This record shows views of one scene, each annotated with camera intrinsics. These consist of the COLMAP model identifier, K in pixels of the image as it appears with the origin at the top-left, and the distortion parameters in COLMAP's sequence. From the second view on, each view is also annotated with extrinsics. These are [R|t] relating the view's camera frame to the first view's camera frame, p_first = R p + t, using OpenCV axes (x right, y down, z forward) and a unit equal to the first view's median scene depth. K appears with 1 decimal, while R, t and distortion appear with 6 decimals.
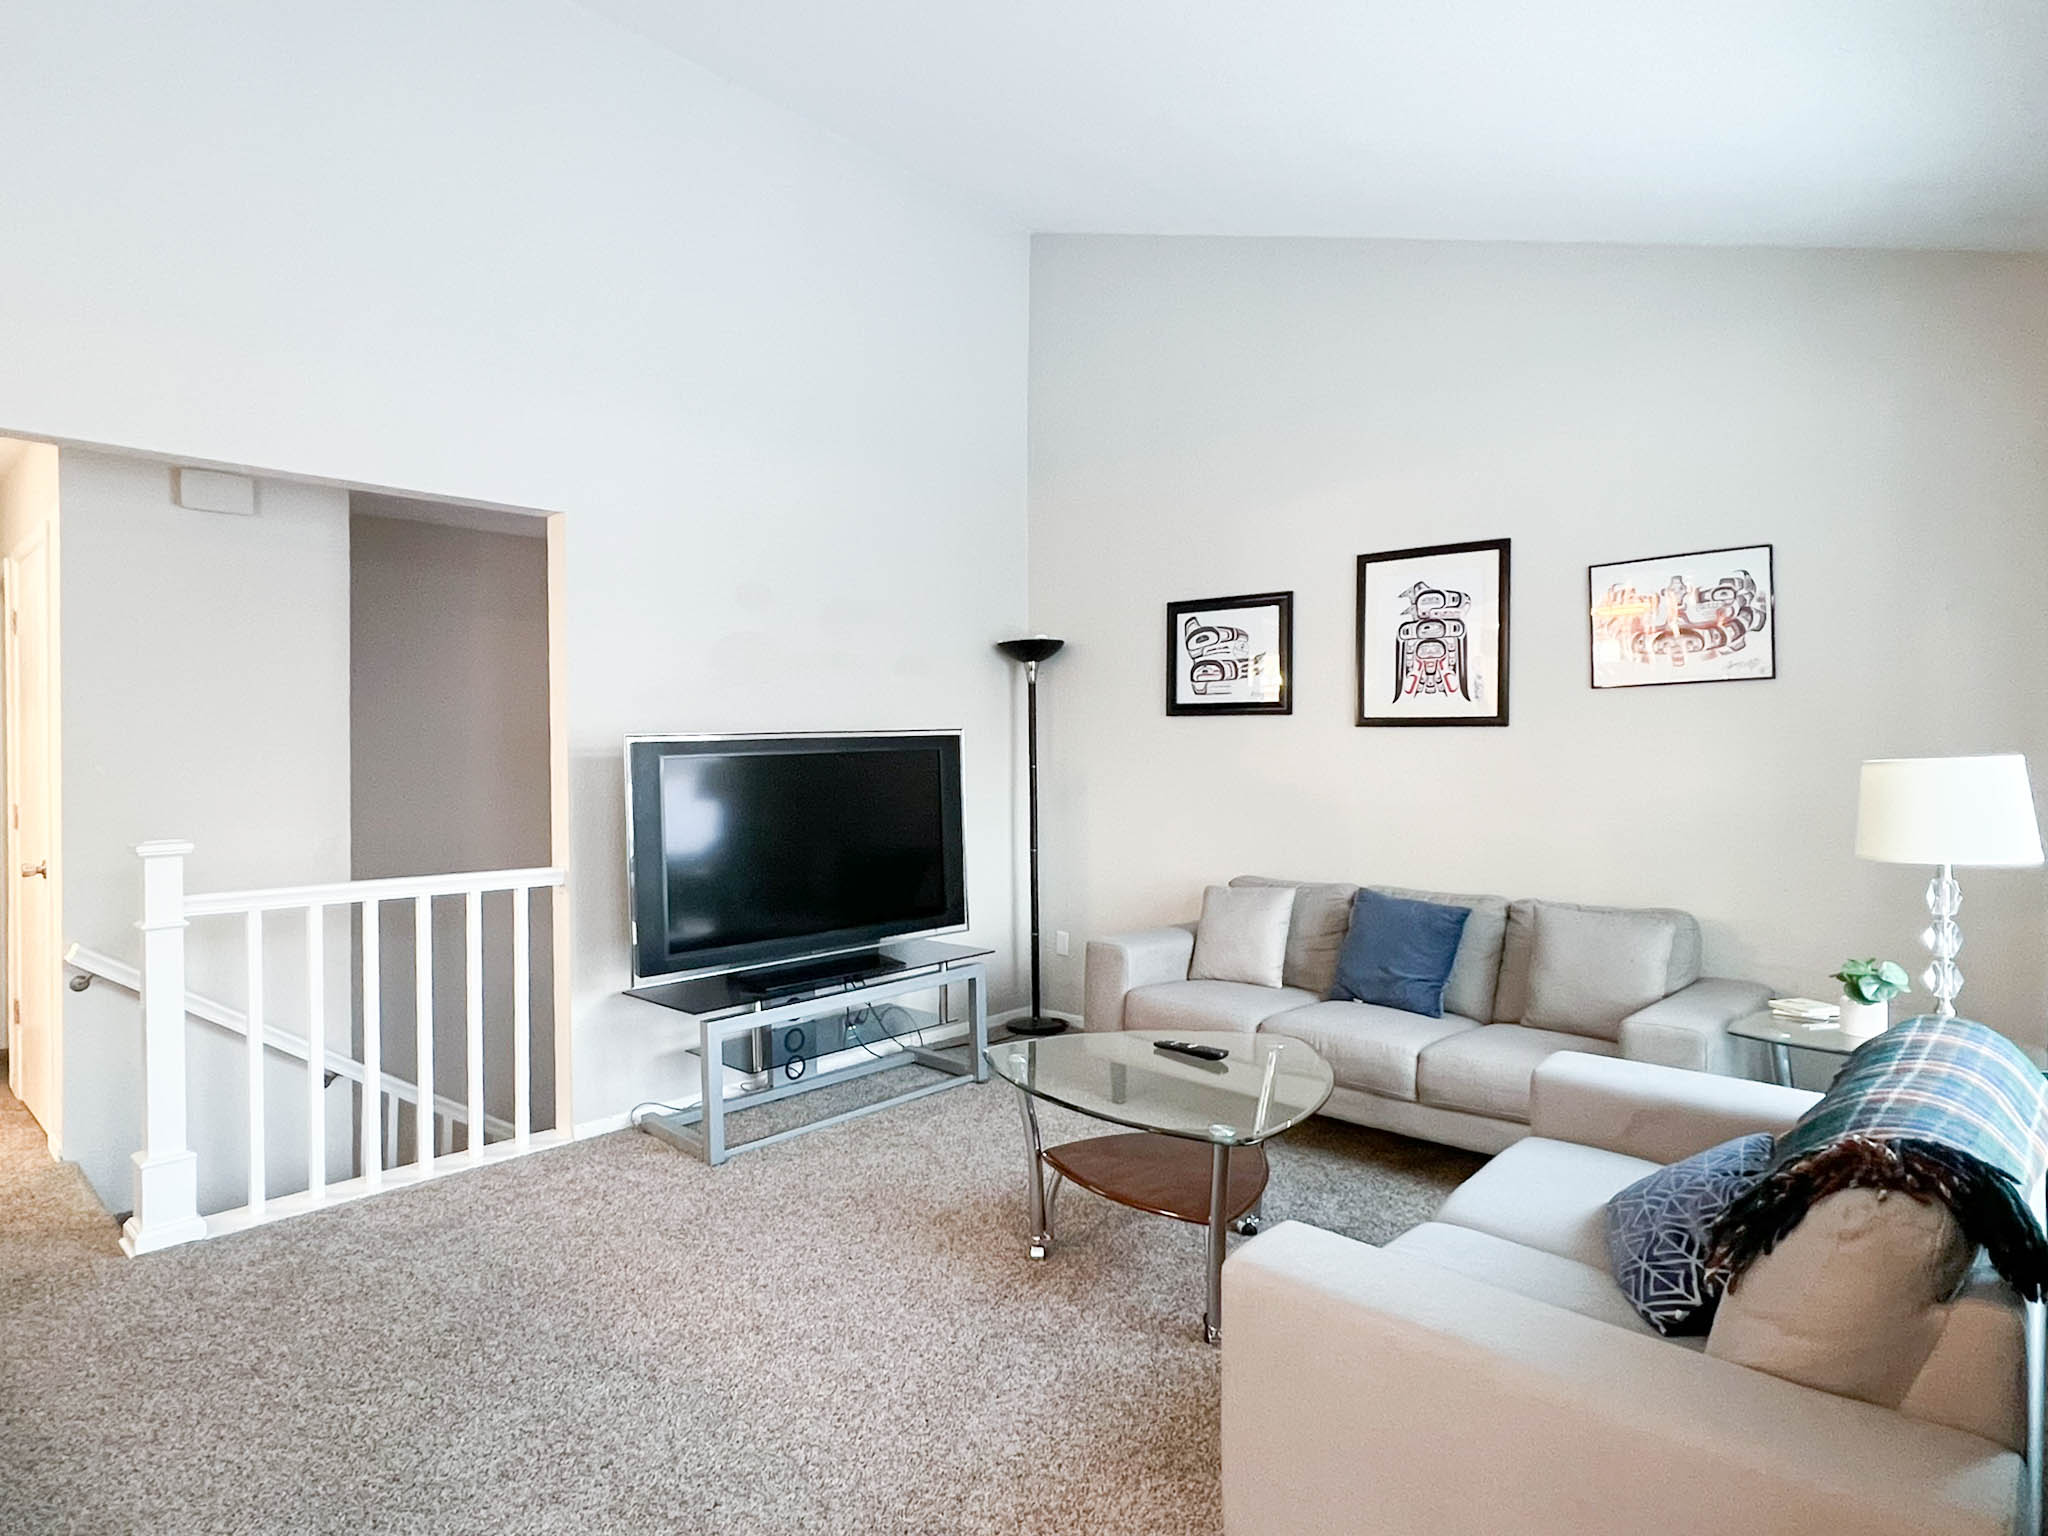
lens RADIAL K [[1103.4, 0, 1028.9], [0, 1103.4, 754.5], [0, 0, 1]] dist [-0.007496, 0.003084]
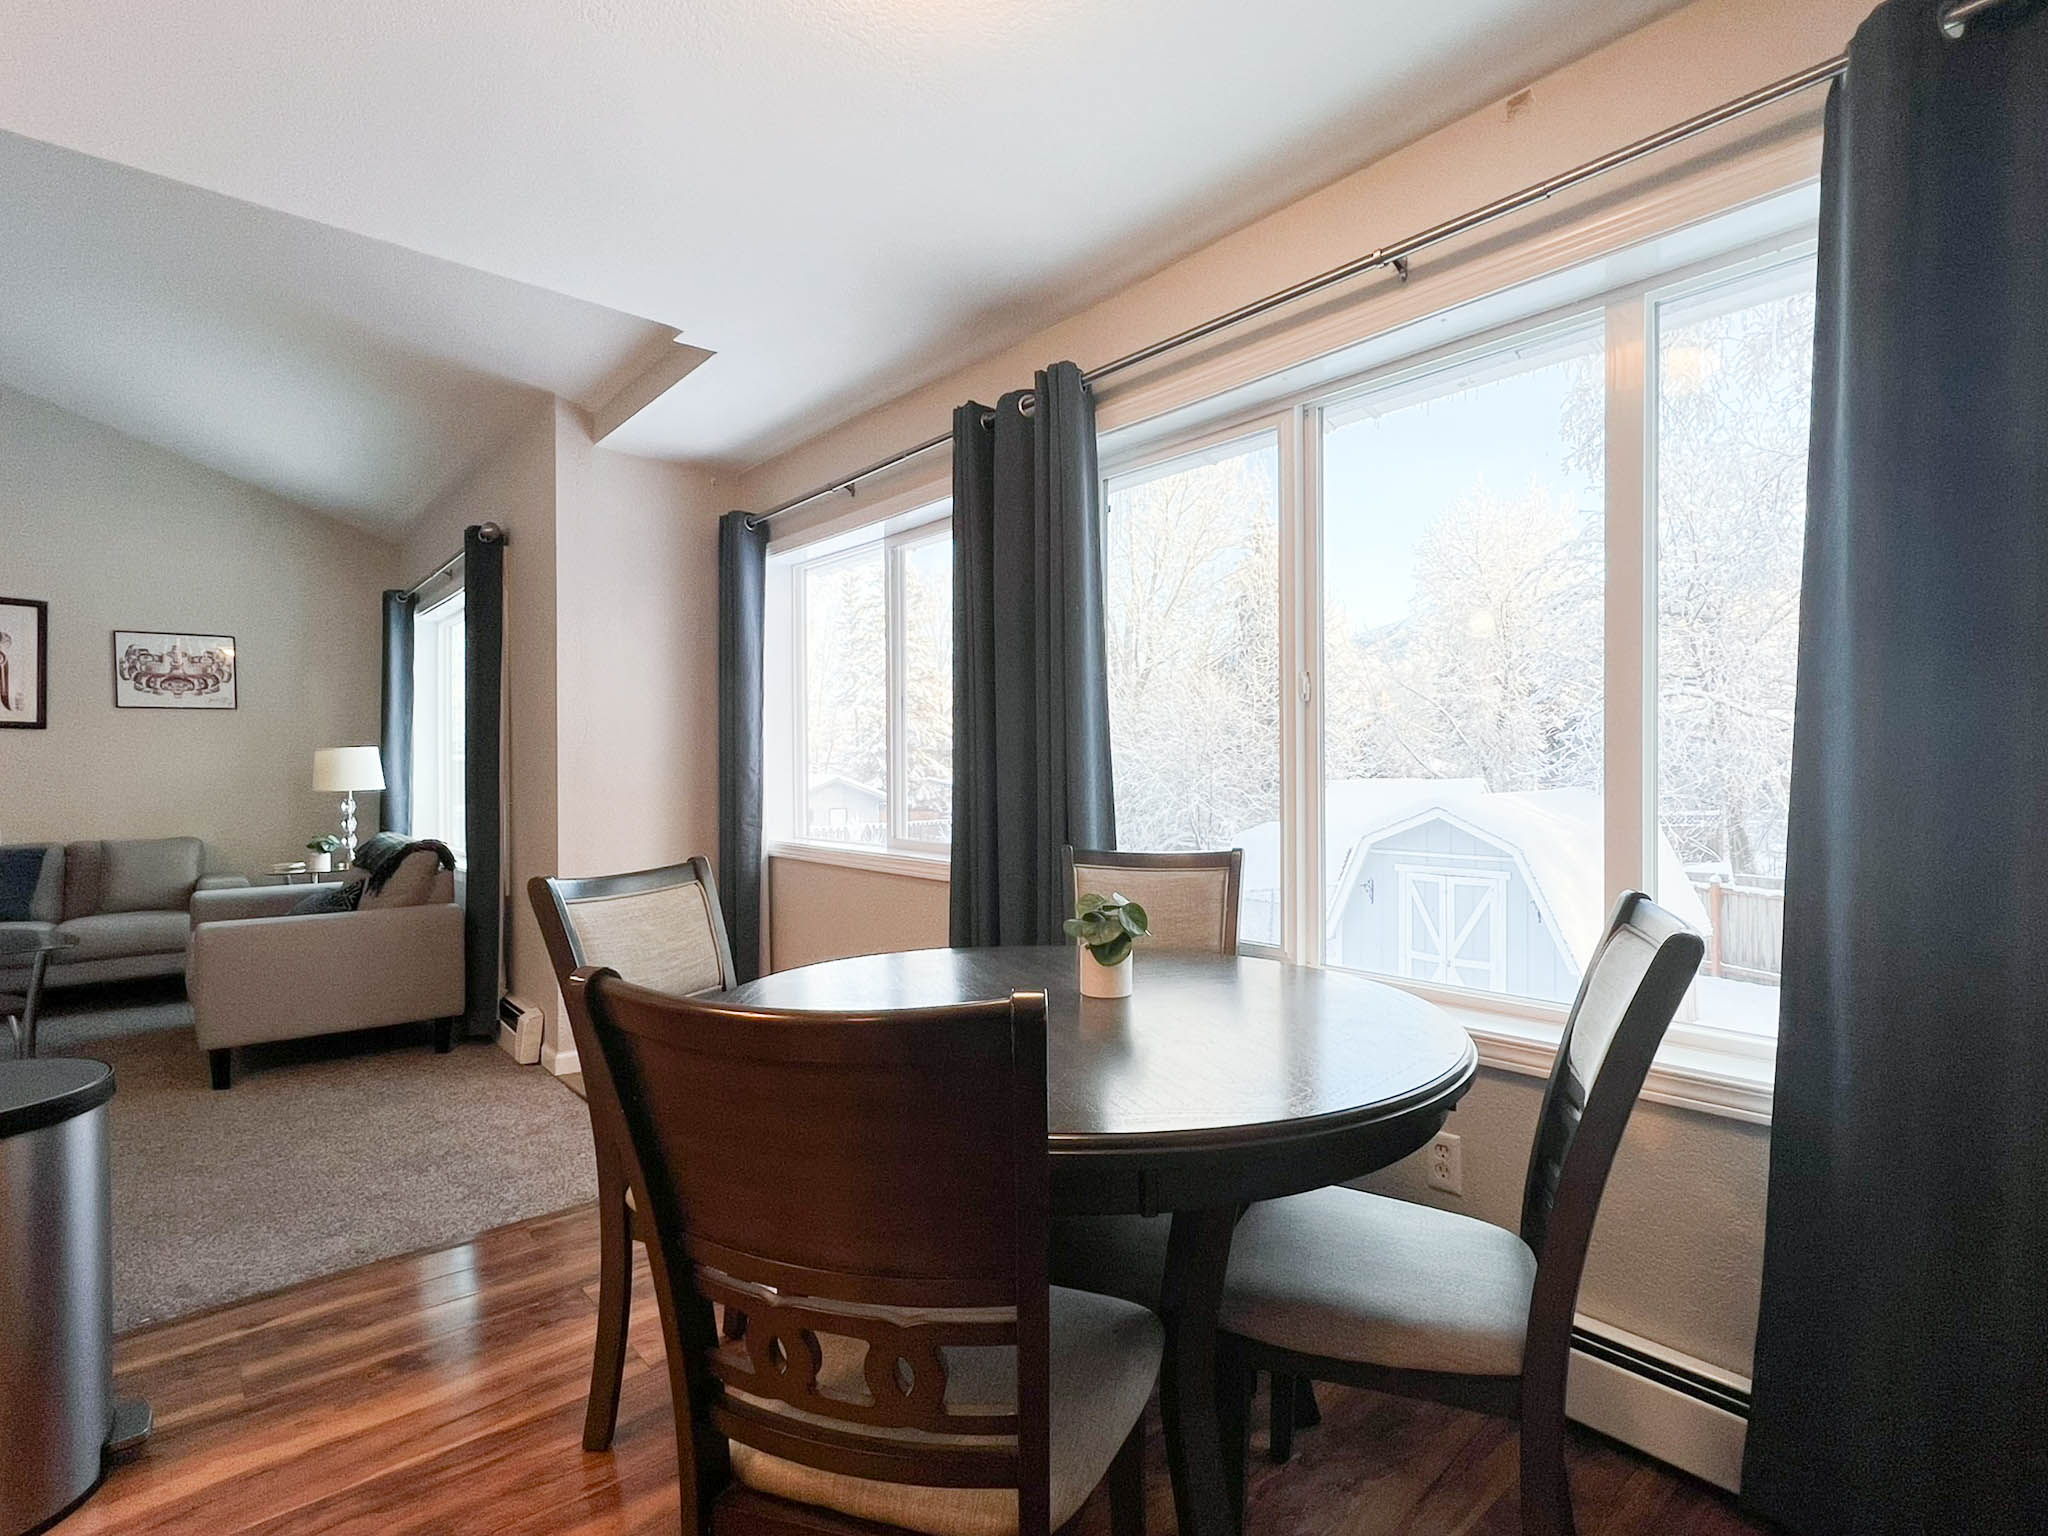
lens RADIAL K [[1015.9, 0, 1015.1], [0, 1015.9, 772.9], [0, 0, 1]] dist [0.004262, 0.000350]
pose [[0.130643, -0.003384, 0.991424, -0.717853], [0.006744, 0.999974, 0.002525, 0.036476], [-0.991407, 0.006356, 0.130662, -0.444783]]
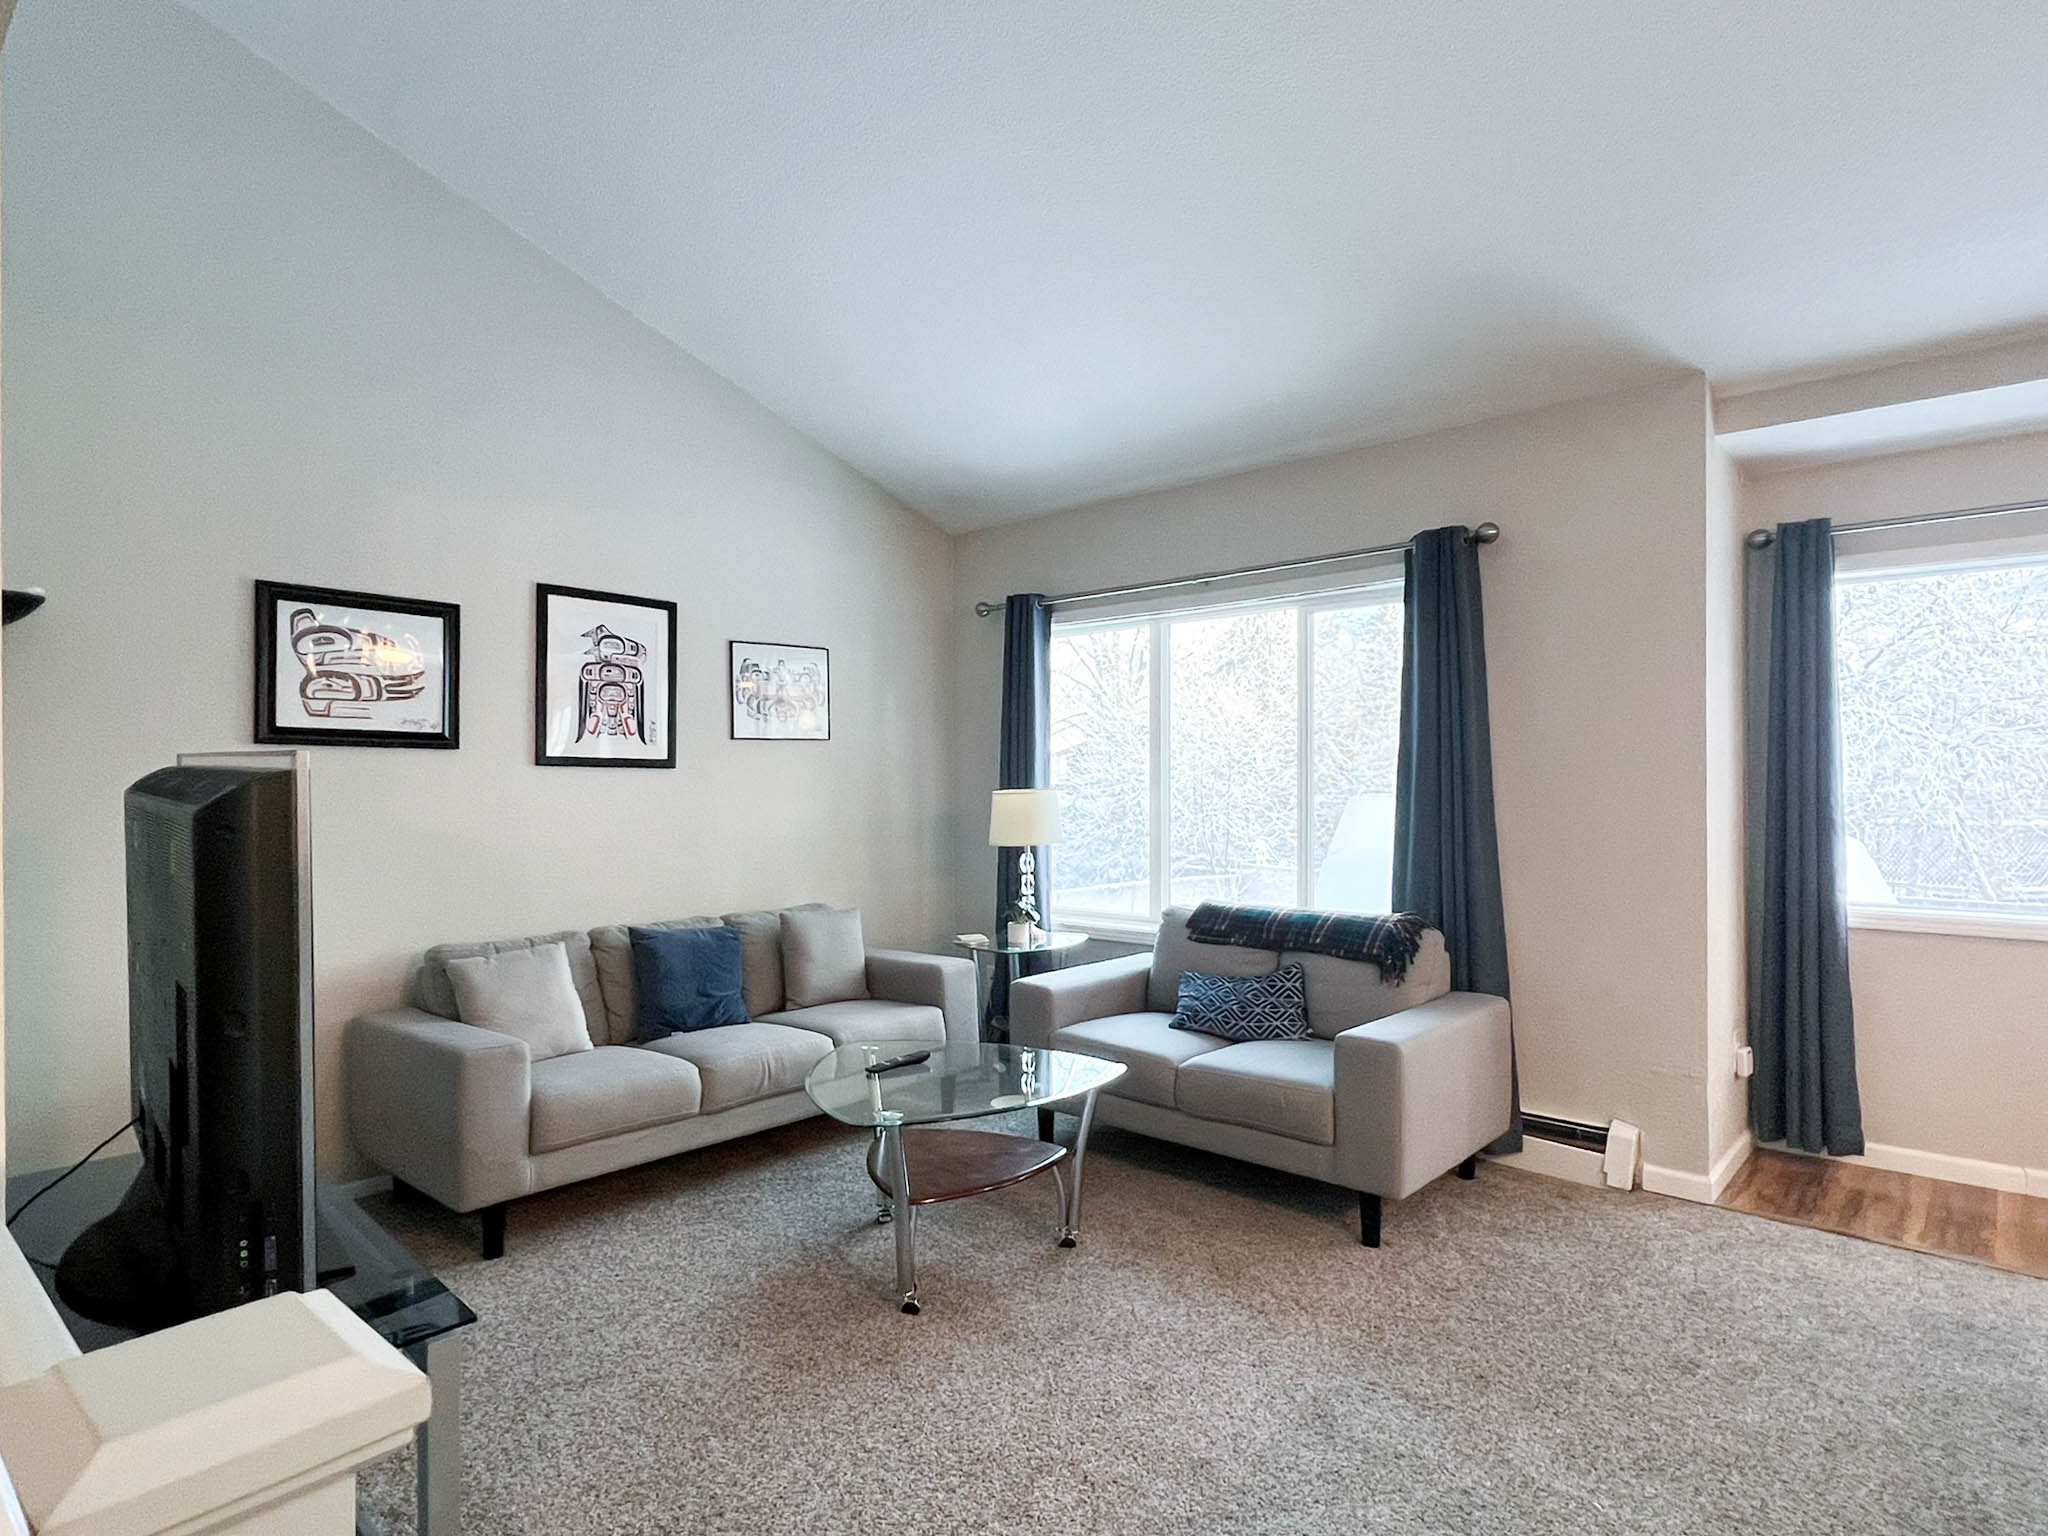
lens RADIAL K [[1103.4, 0, 1017.7], [0, 1103.4, 779.6], [0, 0, 1]] dist [-0.007496, 0.003084]
pose [[-0.001006, 0.006272, 0.999980, -0.667250], [0.012557, 0.999902, -0.006259, -0.002362], [-0.999921, 0.012550, -0.001085, 0.620485]]
